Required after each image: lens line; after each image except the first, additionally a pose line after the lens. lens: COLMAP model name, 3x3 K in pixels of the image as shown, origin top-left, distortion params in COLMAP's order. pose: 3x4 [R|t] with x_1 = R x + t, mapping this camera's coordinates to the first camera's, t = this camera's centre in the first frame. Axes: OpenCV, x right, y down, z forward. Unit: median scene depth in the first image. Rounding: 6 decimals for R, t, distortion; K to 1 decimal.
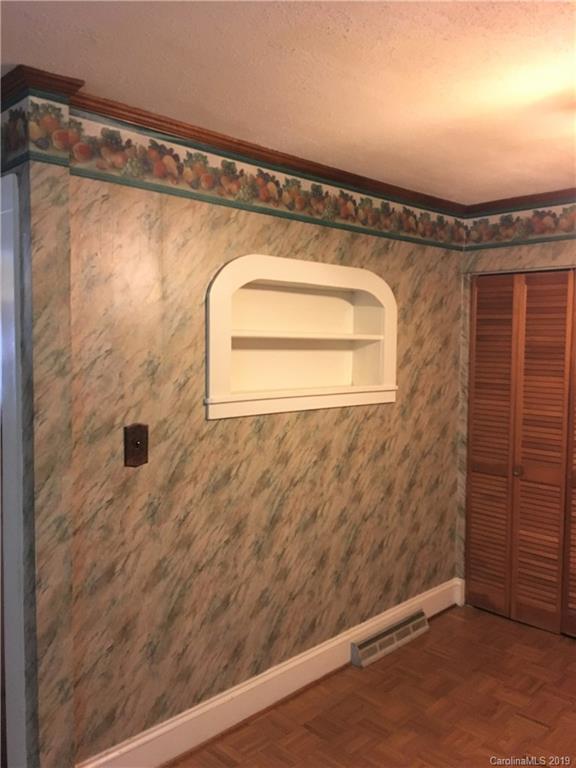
lens RADIAL K [[648.1, 0, 287.7], [0, 648.1, 374.3], [0, 0, 1]] dist [0.078790, -0.167207]
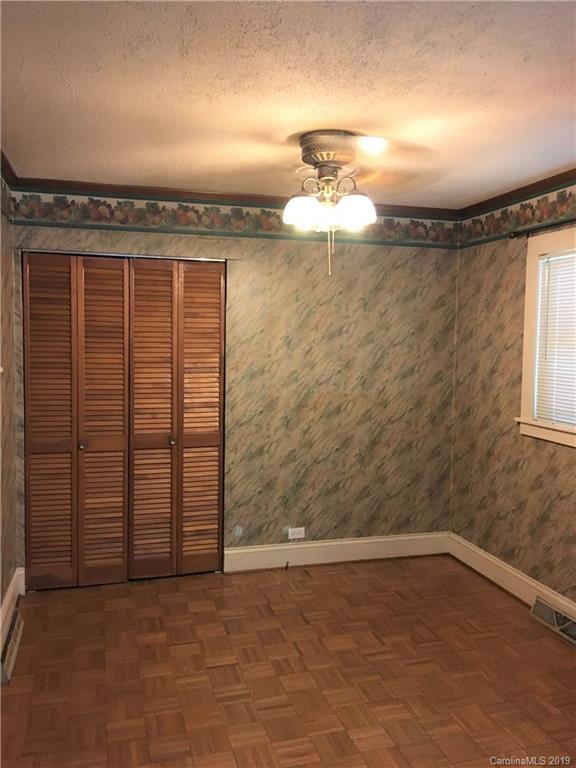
lens RADIAL K [[649.7, 0, 288.0], [0, 649.7, 384.0], [0, 0, 1]] dist [0.078624, -0.122102]
pose [[0.456735, -0.055628, 0.887862, -0.431036], [0.039079, 0.998334, 0.042446, 0.019265], [-0.888744, 0.015310, 0.458148, 0.222369]]
